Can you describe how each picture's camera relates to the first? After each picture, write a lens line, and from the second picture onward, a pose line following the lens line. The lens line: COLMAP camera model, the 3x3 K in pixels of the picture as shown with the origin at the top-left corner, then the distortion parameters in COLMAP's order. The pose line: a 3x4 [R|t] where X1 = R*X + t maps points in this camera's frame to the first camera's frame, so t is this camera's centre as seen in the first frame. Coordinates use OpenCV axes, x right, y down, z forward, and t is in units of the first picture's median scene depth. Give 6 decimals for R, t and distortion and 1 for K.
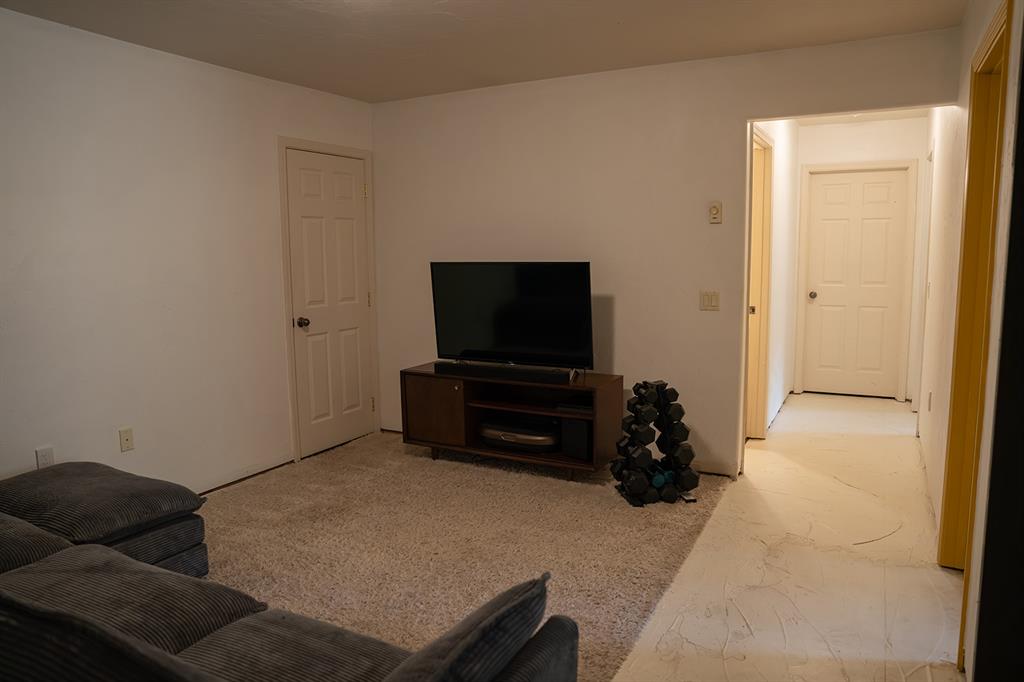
lens RADIAL K [[706.8, 0, 512.0], [0, 706.8, 341.0], [0, 0, 1]] dist [-0.064158, 0.003409]
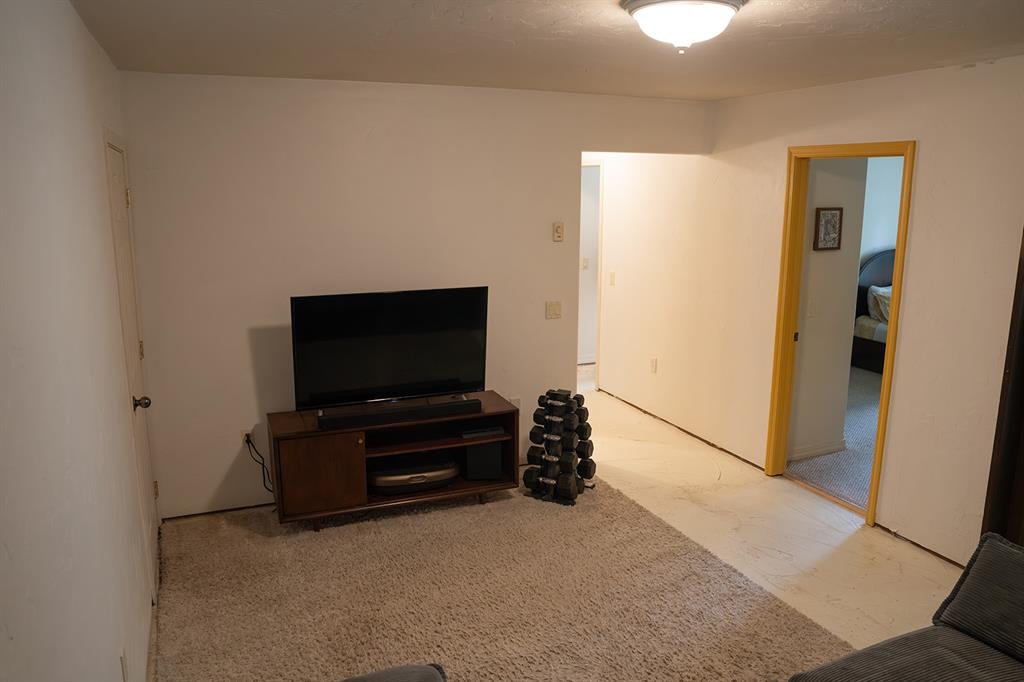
lens RADIAL K [[746.1, 0, 512.0], [0, 746.1, 341.0], [0, 0, 1]] dist [-0.131252, 0.110953]
pose [[0.621770, -0.145829, 0.769504, -0.675259], [0.093451, 0.989307, 0.111974, -0.146272], [-0.777605, 0.002289, 0.628749, 0.303985]]
